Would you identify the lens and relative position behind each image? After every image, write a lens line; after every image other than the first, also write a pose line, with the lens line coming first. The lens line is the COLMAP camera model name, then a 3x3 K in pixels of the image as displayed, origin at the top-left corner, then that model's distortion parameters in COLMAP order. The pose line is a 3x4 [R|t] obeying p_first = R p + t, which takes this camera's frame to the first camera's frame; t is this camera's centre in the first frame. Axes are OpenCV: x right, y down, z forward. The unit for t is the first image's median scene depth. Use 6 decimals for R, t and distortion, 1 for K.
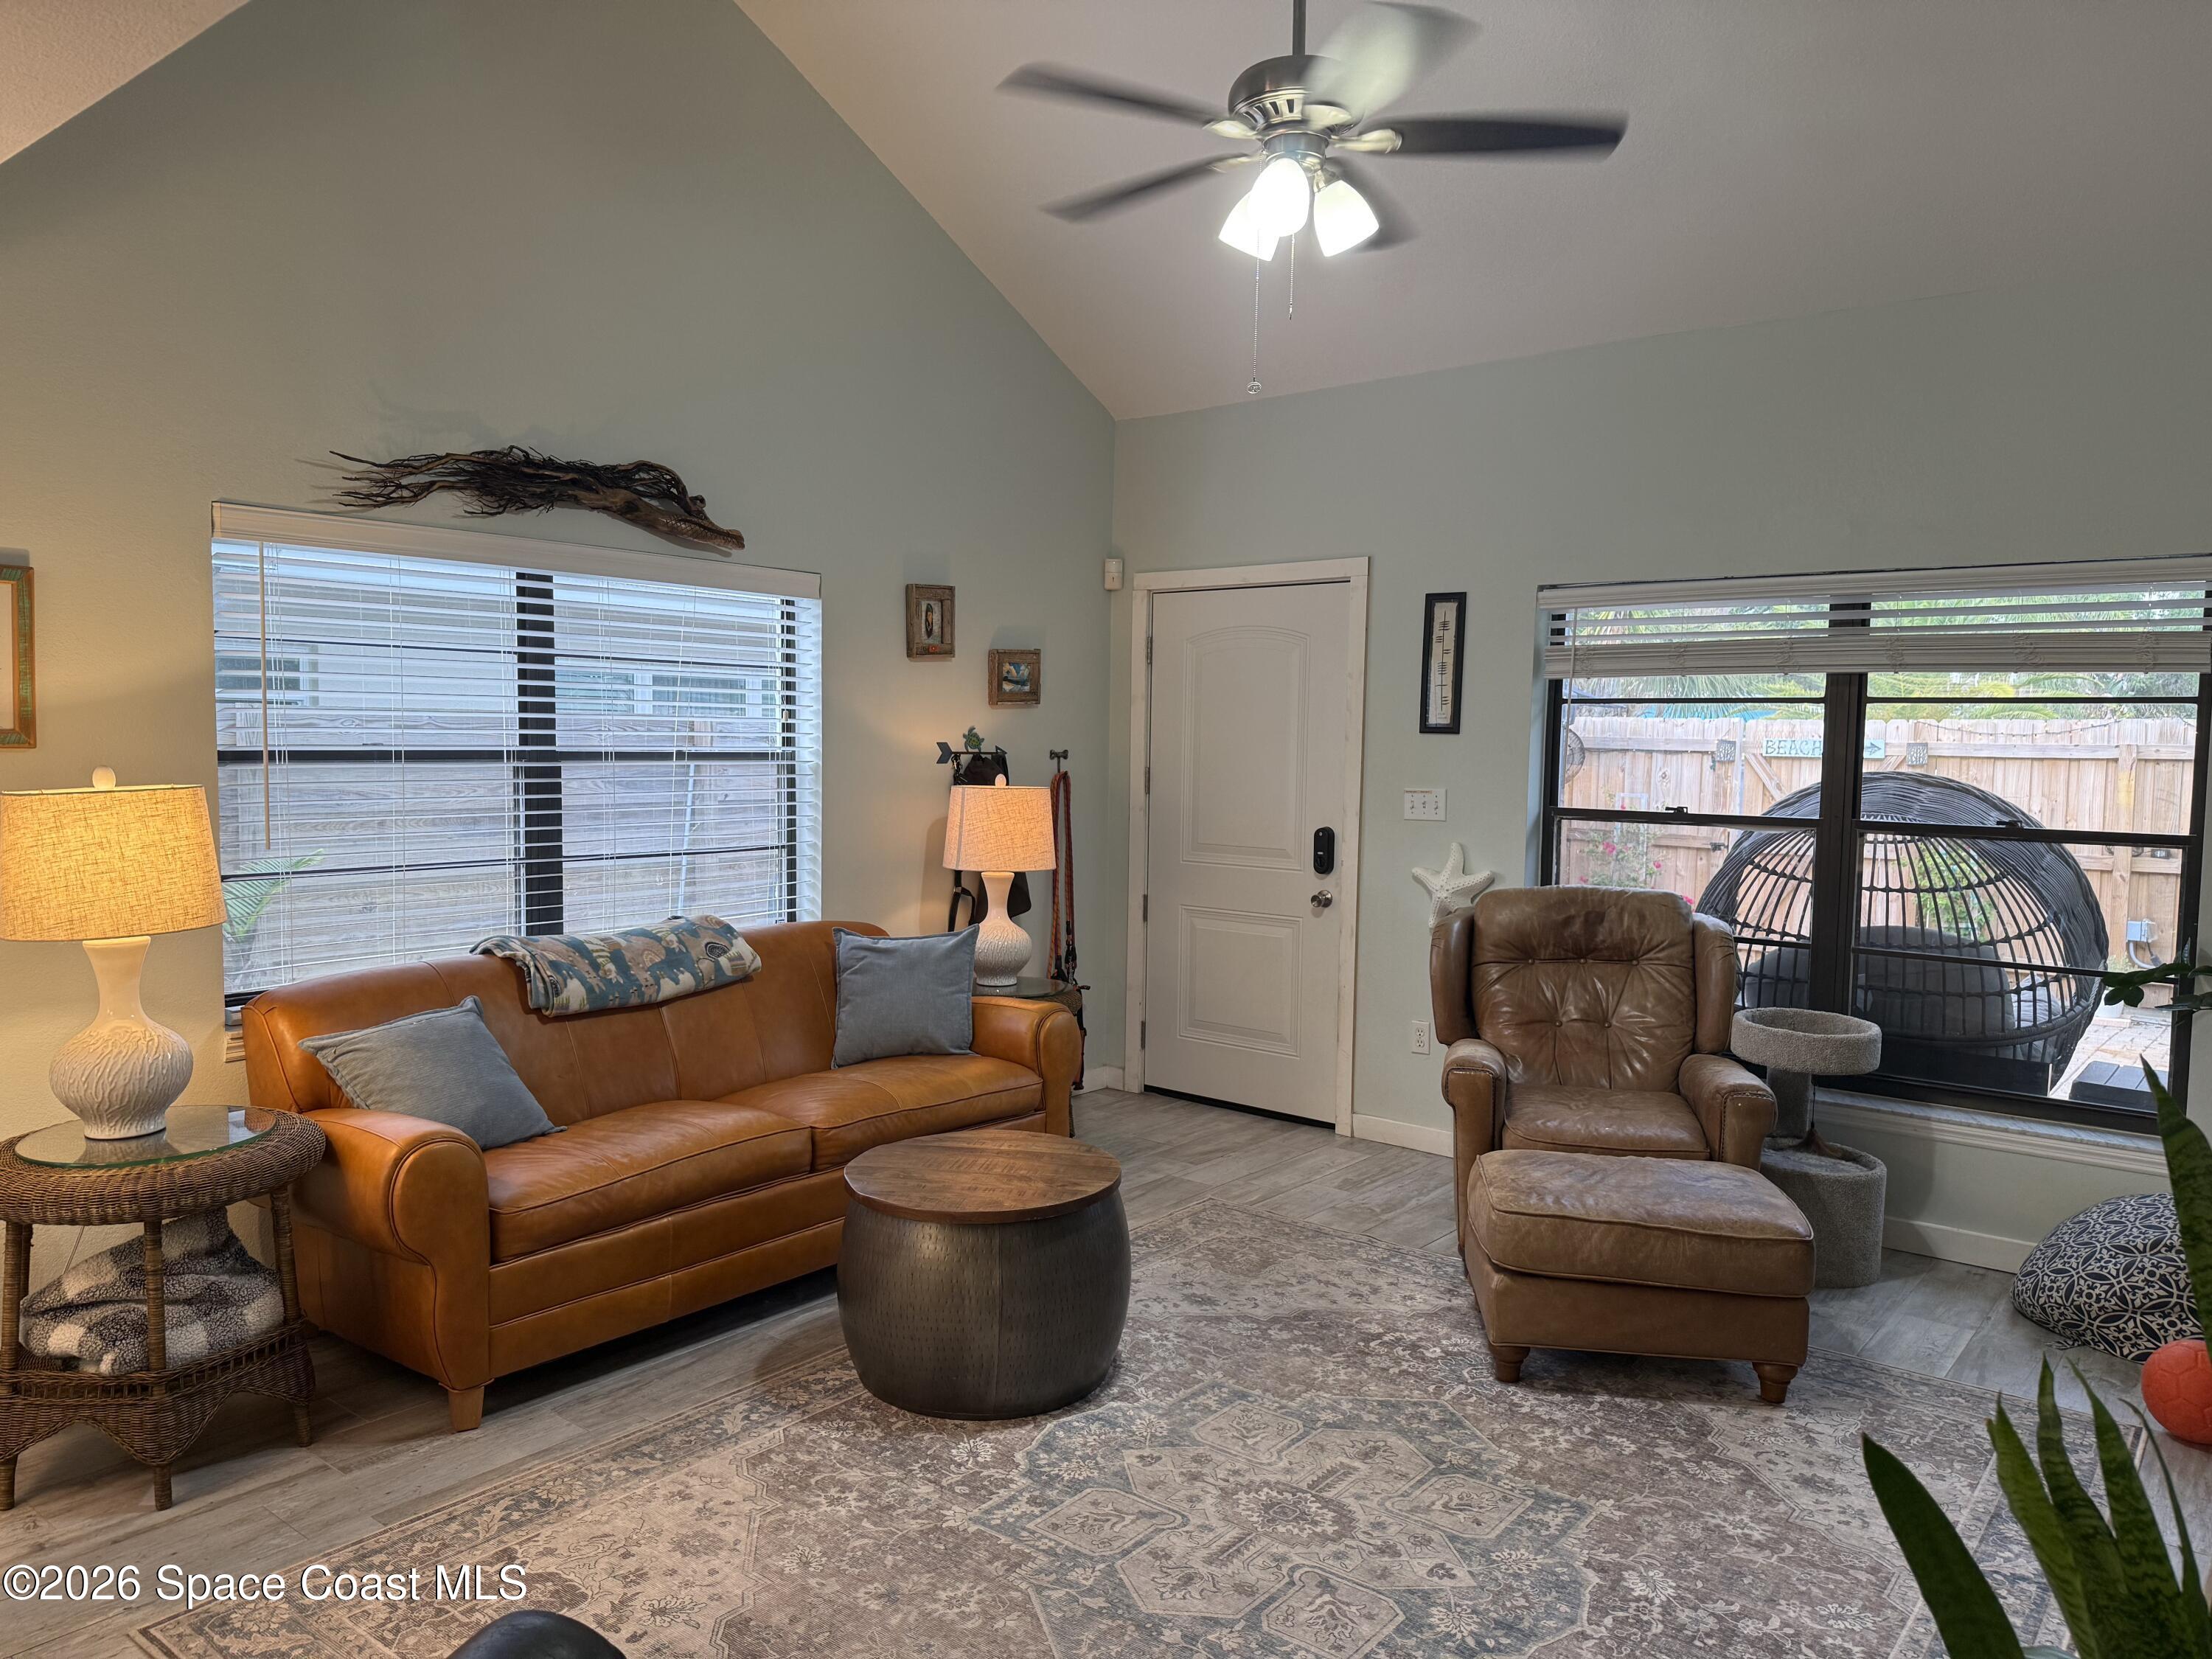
lens RADIAL K [[1539.2, 0, 1106.3], [0, 1539.2, 863.8], [0, 0, 1]] dist [0.050704, -0.002305]
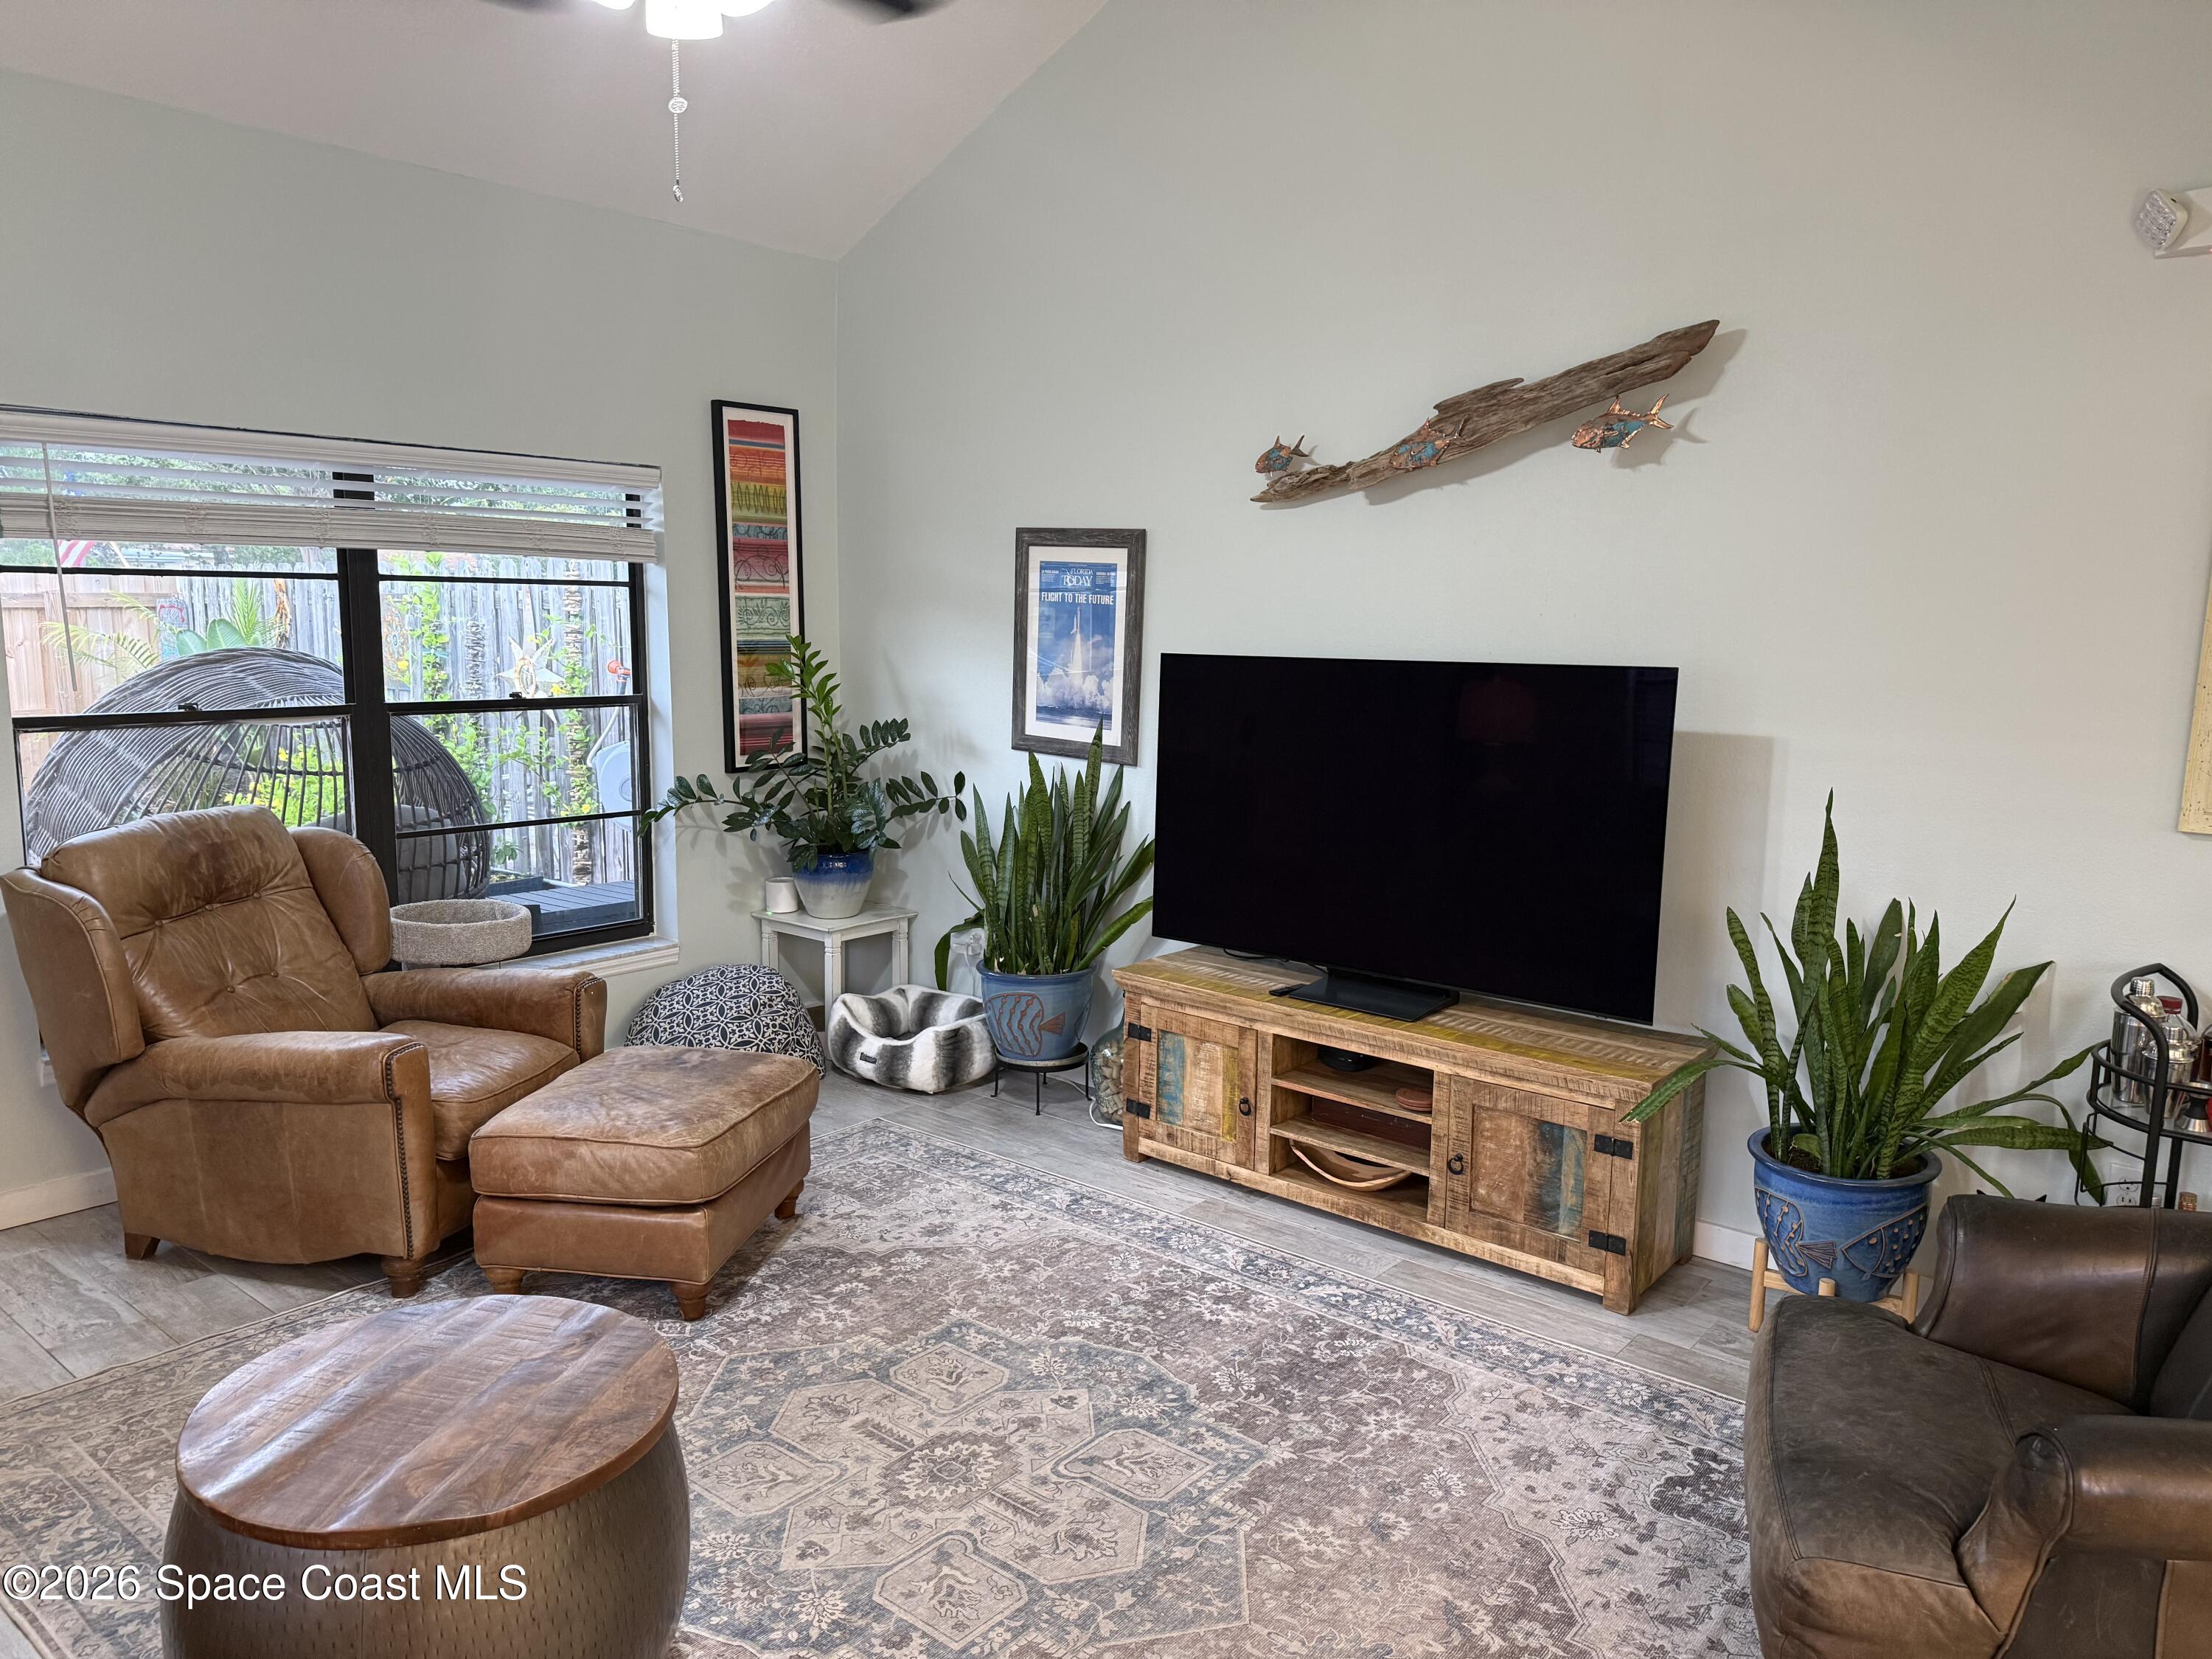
lens RADIAL K [[1538.1, 0, 1098.9], [0, 1538.1, 851.9], [0, 0, 1]] dist [-0.003844, -0.005521]
pose [[0.030997, -0.169102, 0.985111, -0.638904], [0.074348, 0.983244, 0.166442, -0.087501], [-0.996750, 0.068082, 0.043050, 0.728787]]
